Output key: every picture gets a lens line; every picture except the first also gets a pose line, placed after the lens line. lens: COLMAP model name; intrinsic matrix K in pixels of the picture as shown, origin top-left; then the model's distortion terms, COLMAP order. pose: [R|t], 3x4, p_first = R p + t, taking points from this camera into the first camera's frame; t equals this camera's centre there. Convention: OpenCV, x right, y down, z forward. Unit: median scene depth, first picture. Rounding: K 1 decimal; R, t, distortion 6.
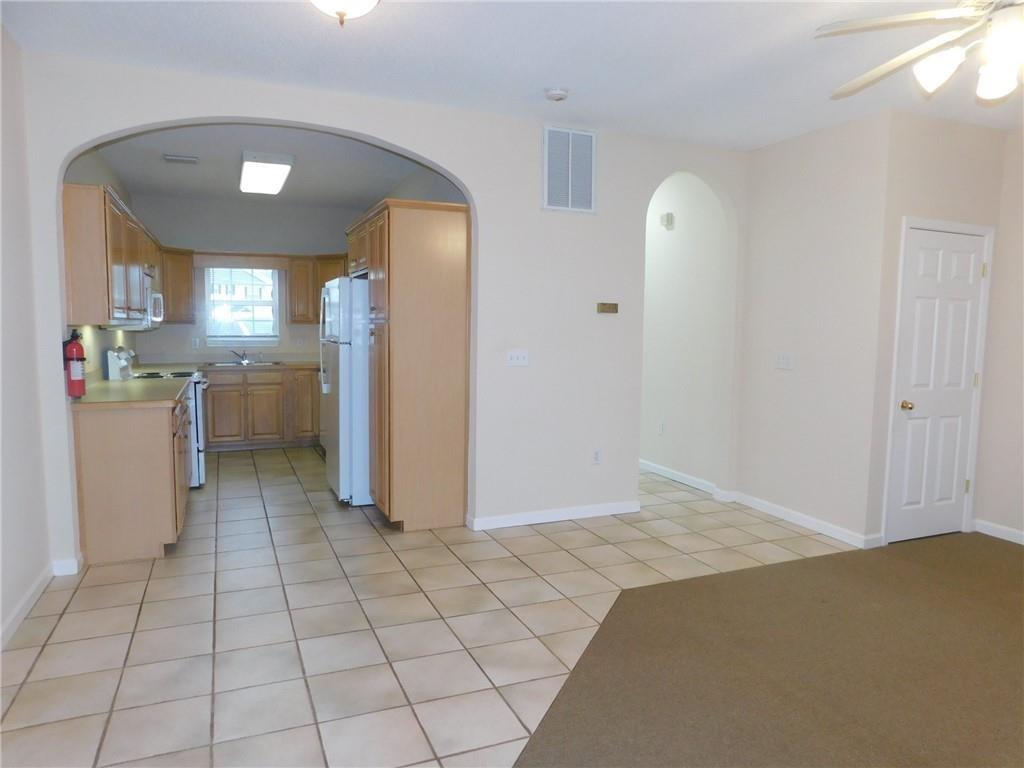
lens RADIAL K [[679.8, 0, 510.1], [0, 679.8, 382.0], [0, 0, 1]] dist [-0.036361, 0.001958]
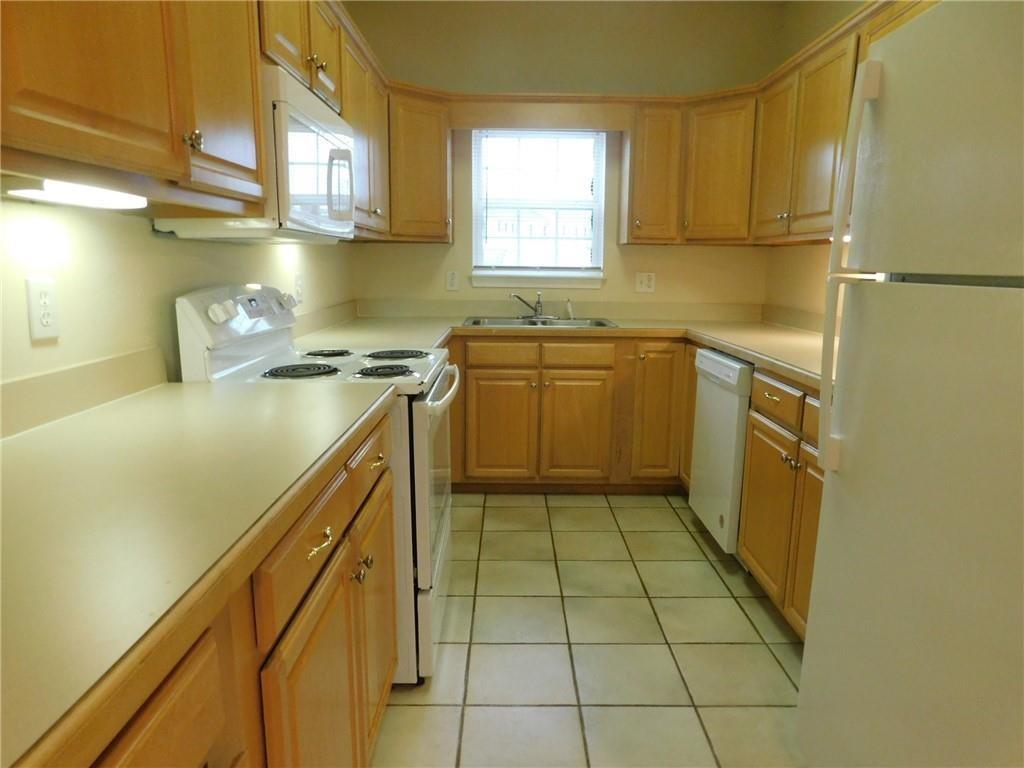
lens RADIAL K [[679.8, 0, 510.1], [0, 679.8, 382.0], [0, 0, 1]] dist [-0.036361, 0.001958]
pose [[0.920272, 0.064371, -0.385949, -0.216172], [-0.031377, 0.995339, 0.091193, -0.028625], [0.390020, -0.071812, 0.918002, 0.526429]]
